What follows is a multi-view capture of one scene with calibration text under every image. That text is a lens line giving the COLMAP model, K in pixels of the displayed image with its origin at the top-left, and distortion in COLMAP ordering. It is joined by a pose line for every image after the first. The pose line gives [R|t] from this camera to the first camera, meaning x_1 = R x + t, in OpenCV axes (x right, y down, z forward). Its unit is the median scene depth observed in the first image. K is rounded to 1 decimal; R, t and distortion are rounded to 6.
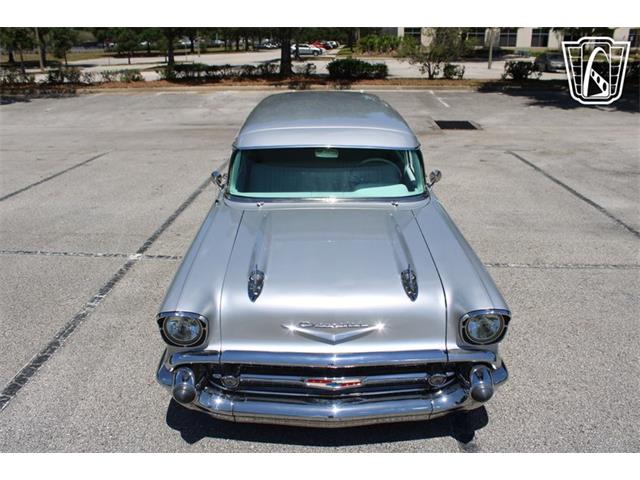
lens RADIAL K [[546.2, 0, 320.0], [0, 546.2, 240.0], [0, 0, 1]] dist [-0.134094, 0.118237]
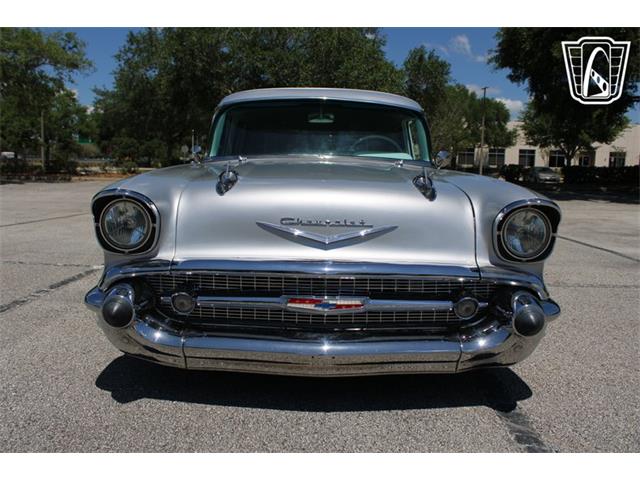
lens RADIAL K [[546.2, 0, 320.0], [0, 546.2, 240.0], [0, 0, 1]] dist [-0.134094, 0.118237]
pose [[0.999568, 0.026835, 0.011987, 0.007148], [-0.023498, 0.974651, -0.222494, 0.330866], [-0.017654, 0.222116, 0.974860, 0.261733]]
